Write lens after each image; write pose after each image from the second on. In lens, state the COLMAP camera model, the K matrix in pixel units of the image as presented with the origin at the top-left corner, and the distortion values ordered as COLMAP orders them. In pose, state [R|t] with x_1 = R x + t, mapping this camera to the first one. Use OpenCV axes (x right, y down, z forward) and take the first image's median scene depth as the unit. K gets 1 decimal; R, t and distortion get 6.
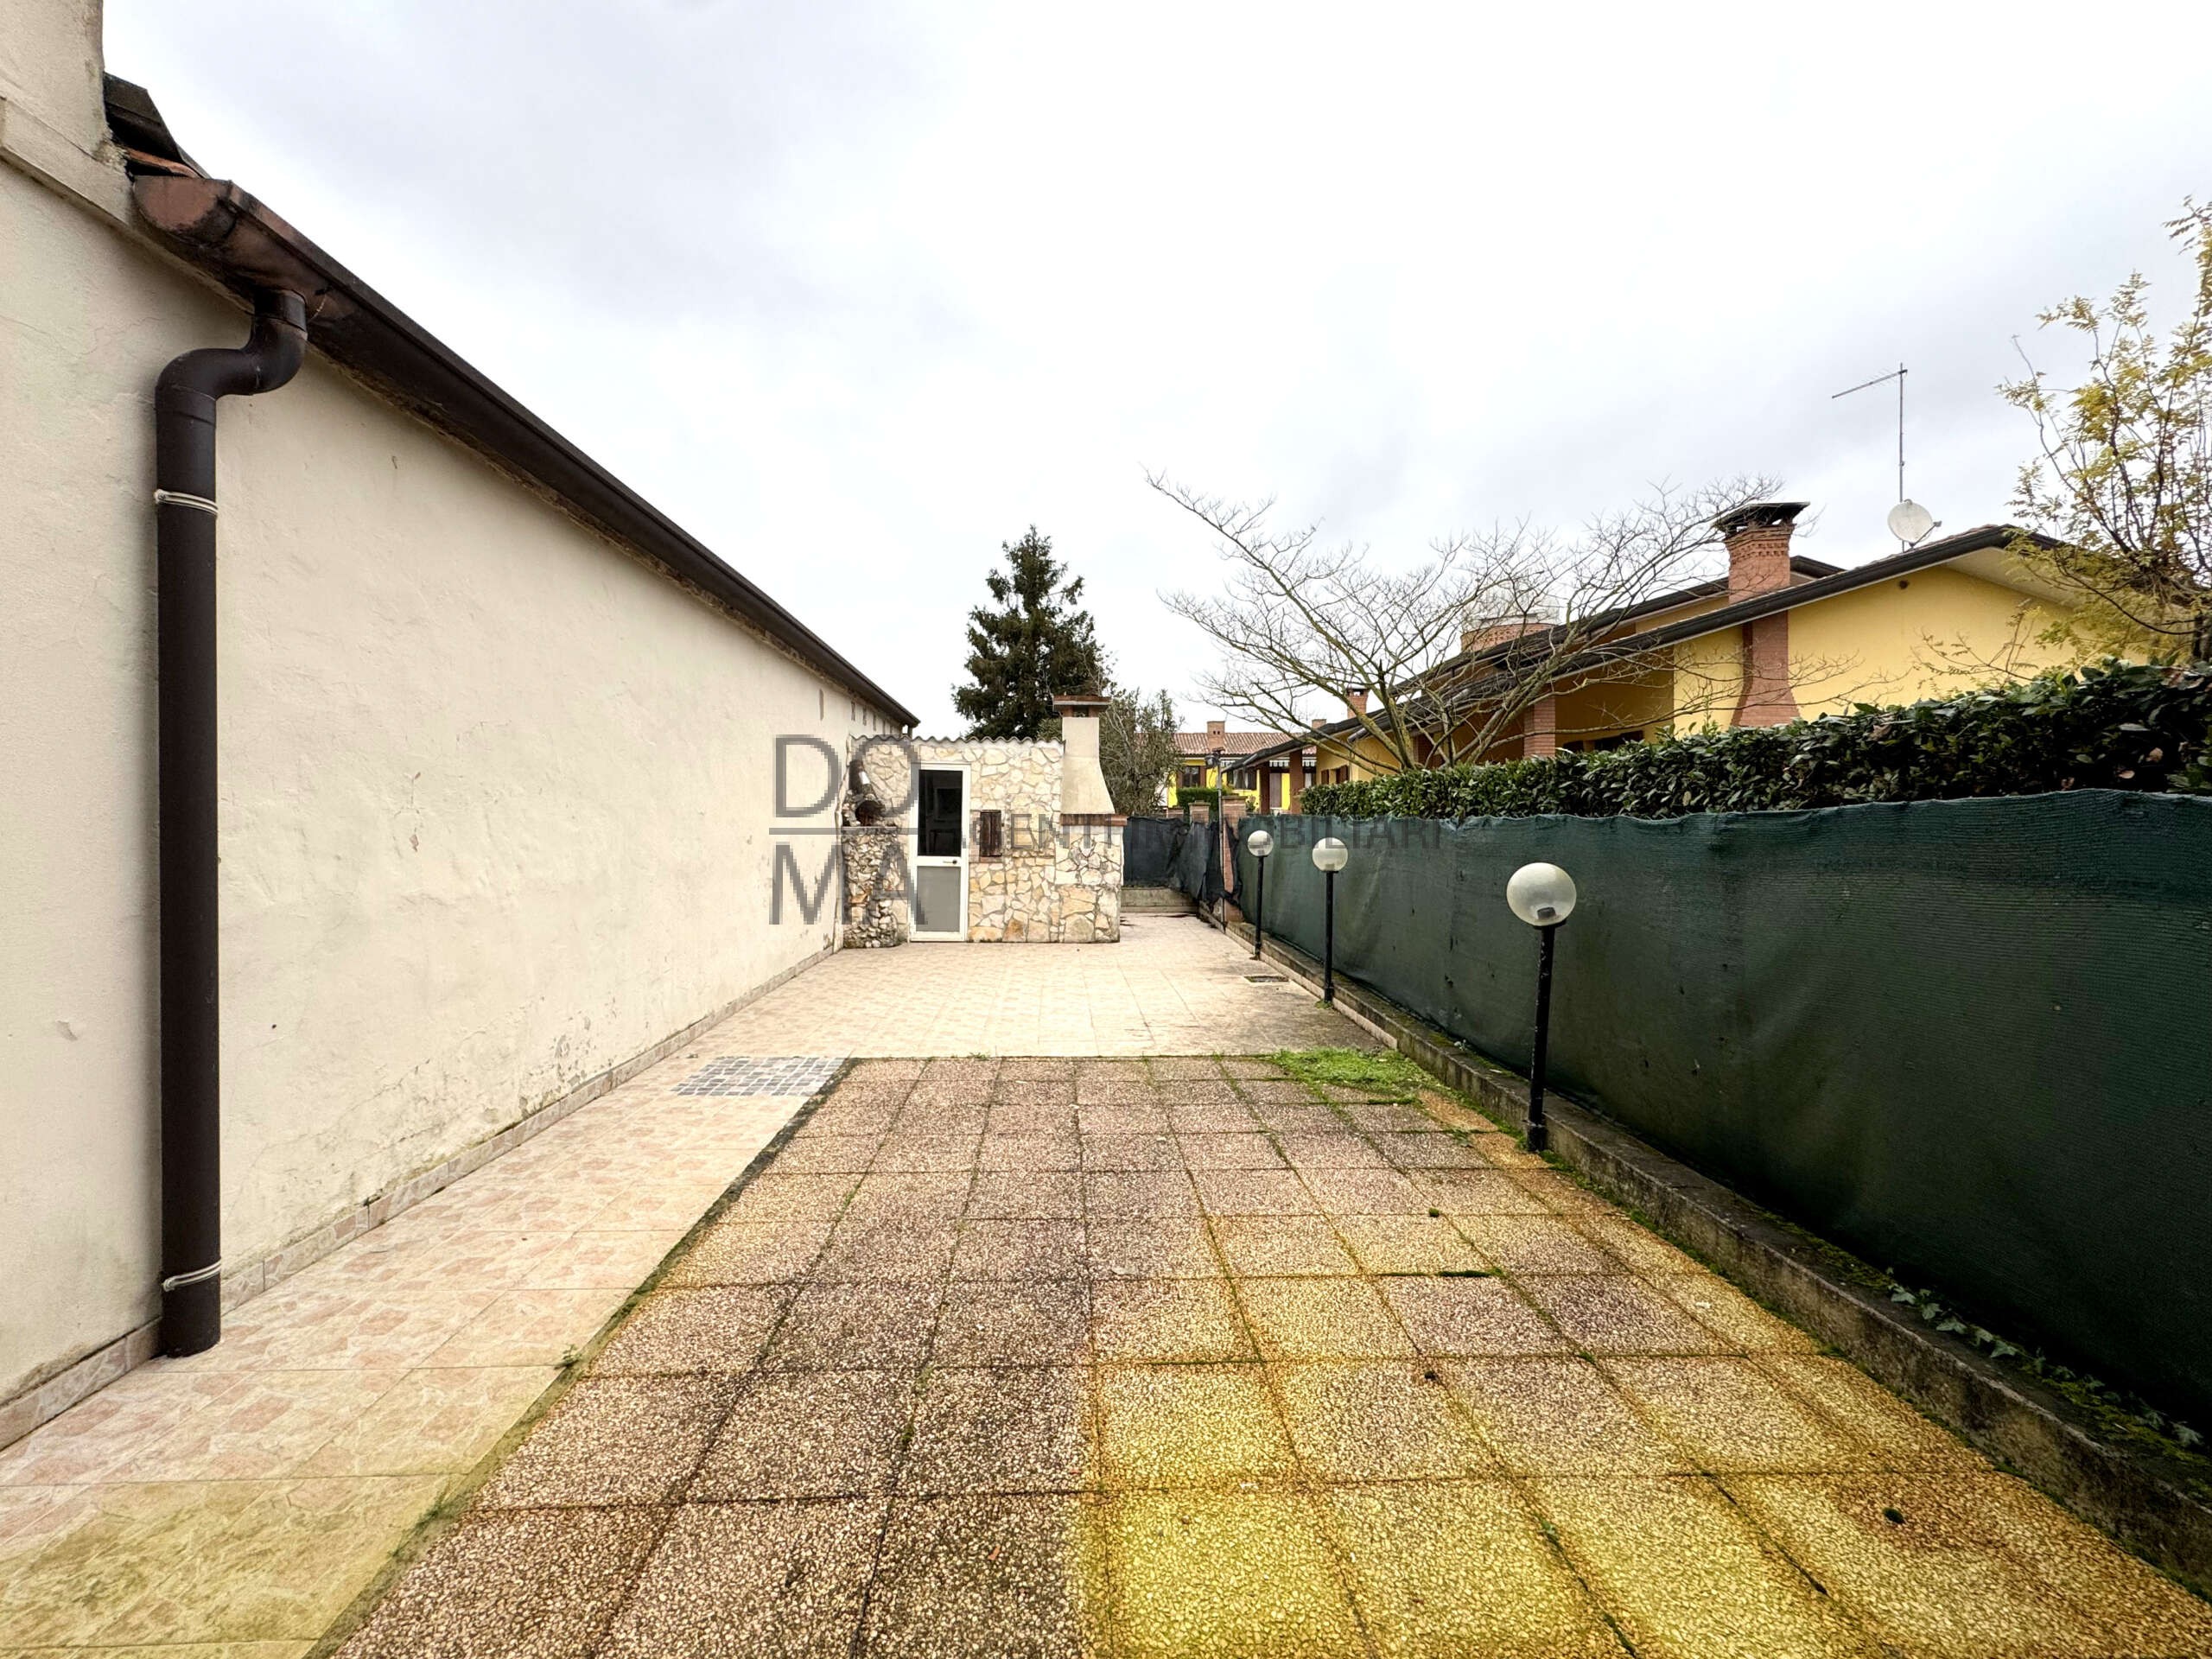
lens RADIAL K [[903.2, 0, 1106.0], [0, 903.2, 829.5], [0, 0, 1]] dist [-0.000213, 0.000048]
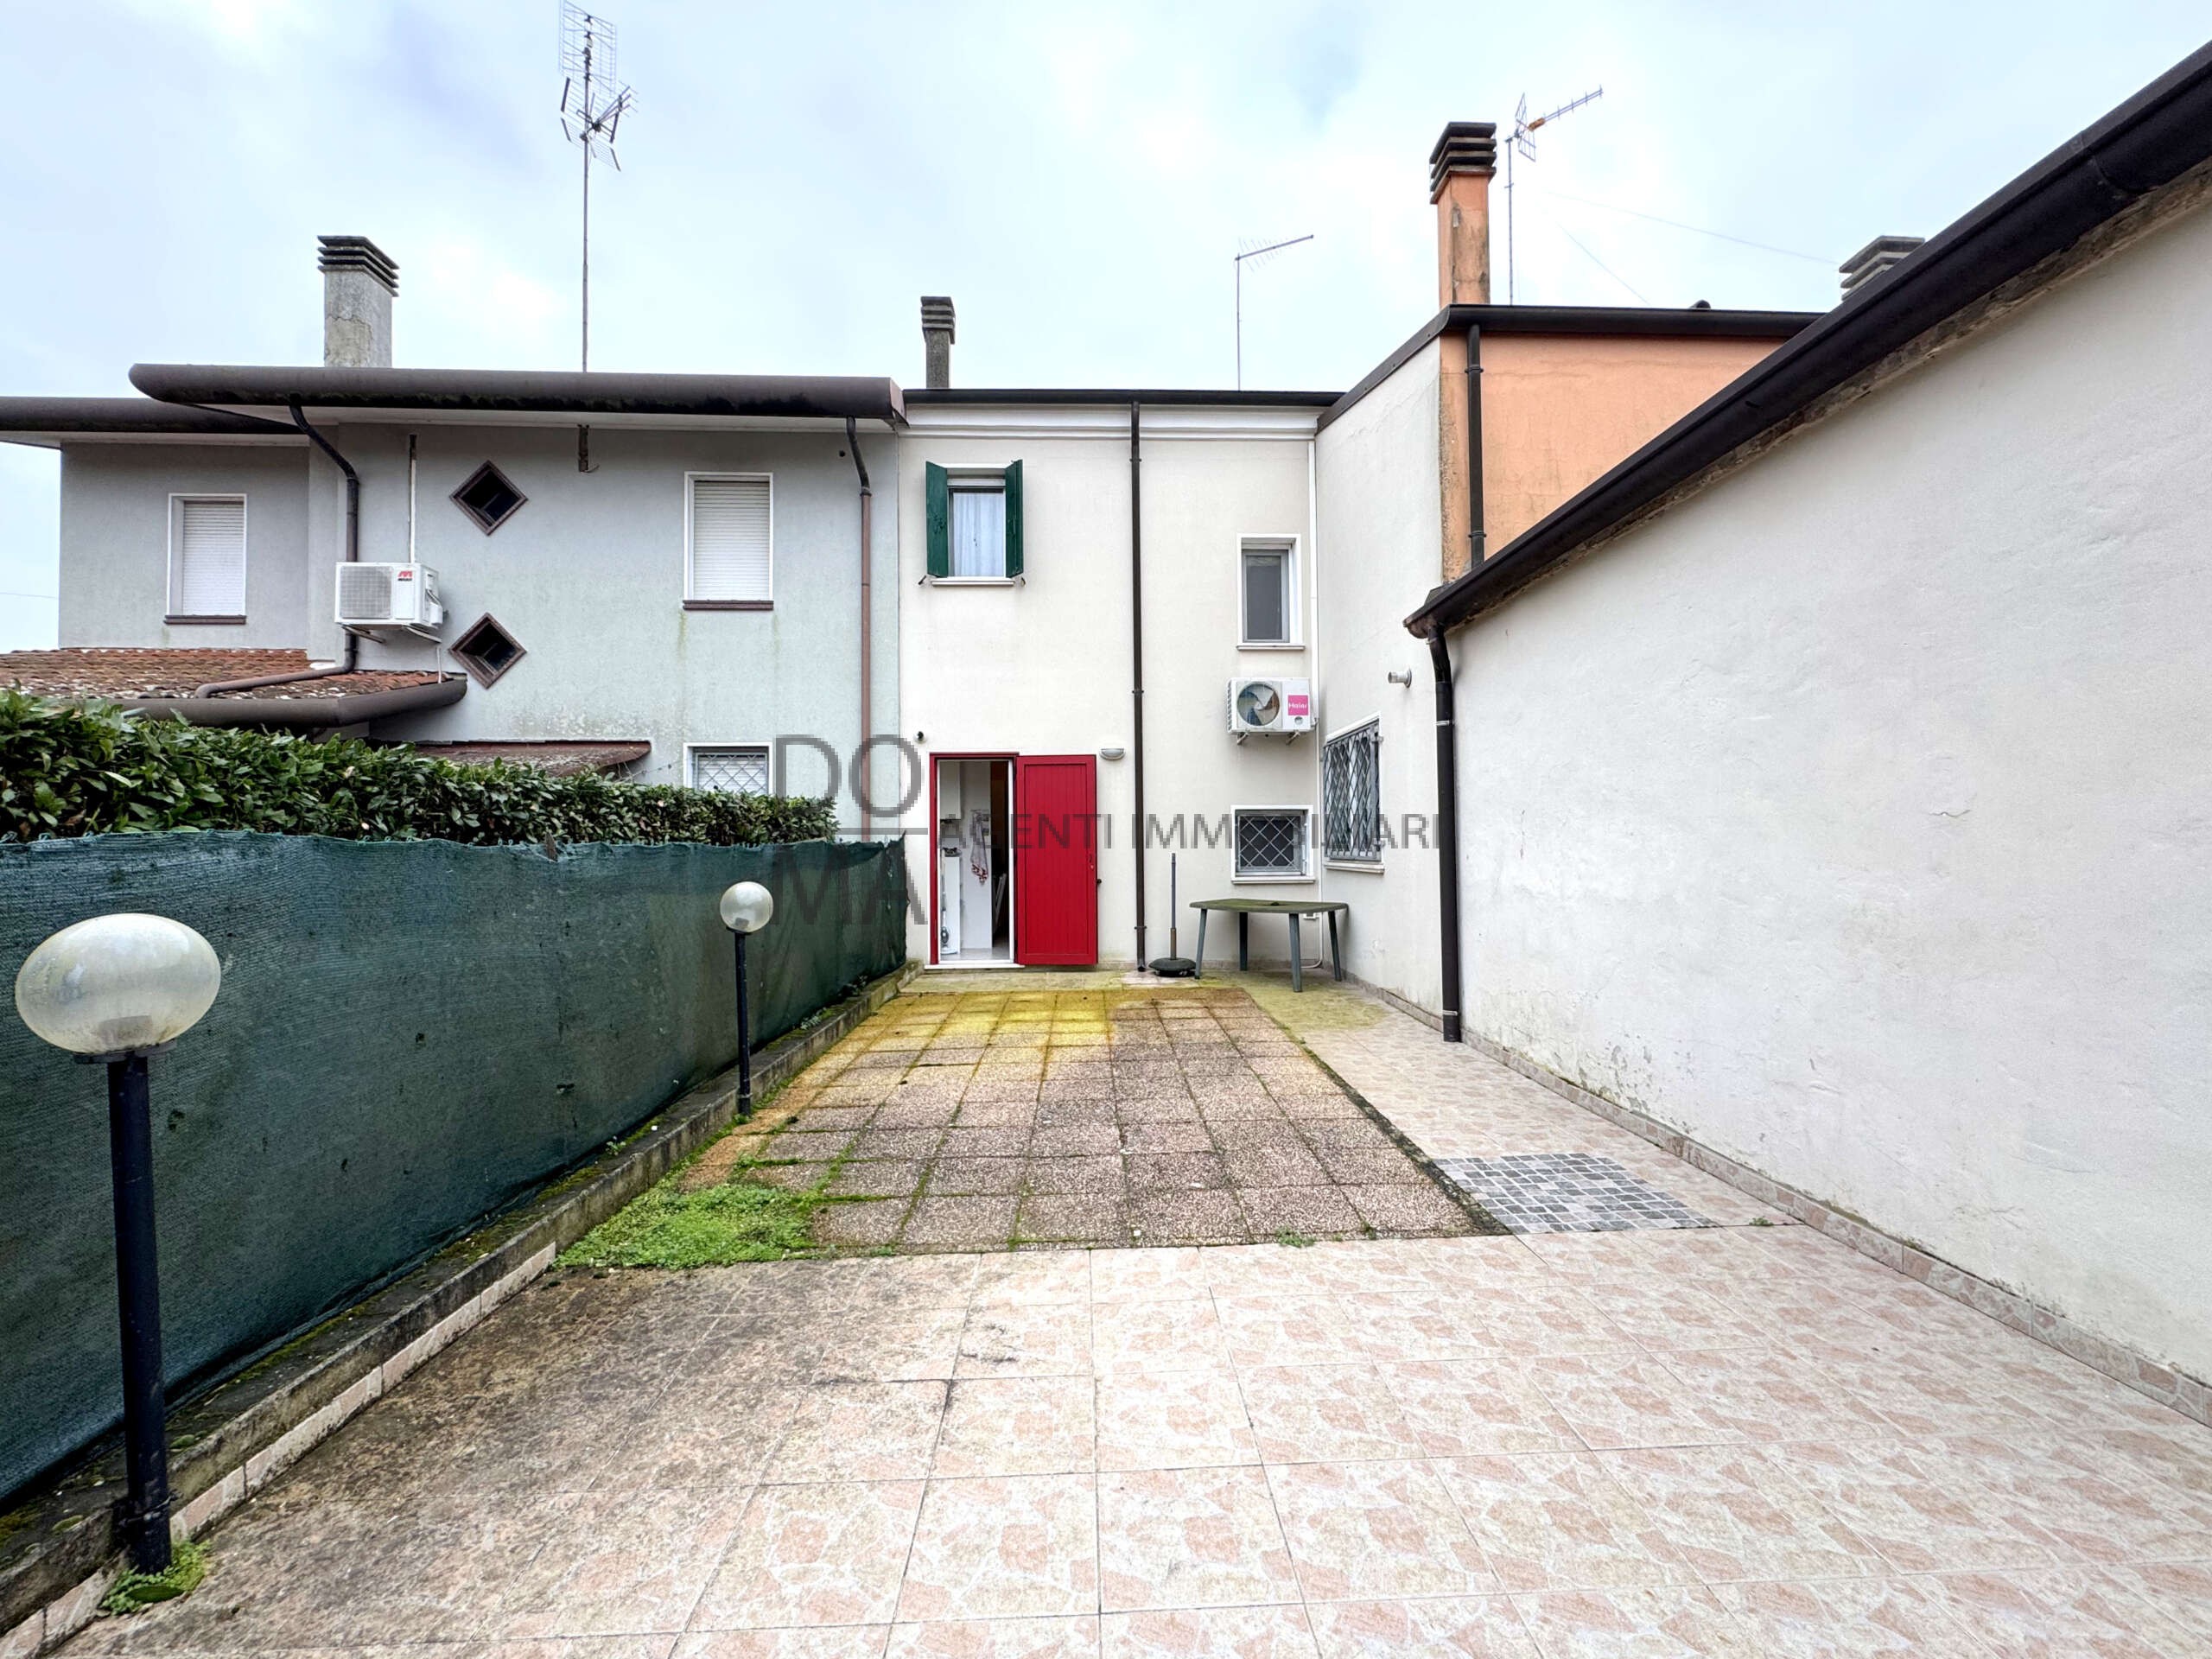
lens RADIAL K [[883.8, 0, 1106.0], [0, 883.8, 829.5], [0, 0, 1]] dist [0.001374, 0.000472]
pose [[-0.999530, 0.011709, 0.028349, -0.042414], [0.011352, 0.999854, -0.012753, -0.011545], [-0.028494, -0.012425, -0.999517, 1.819192]]
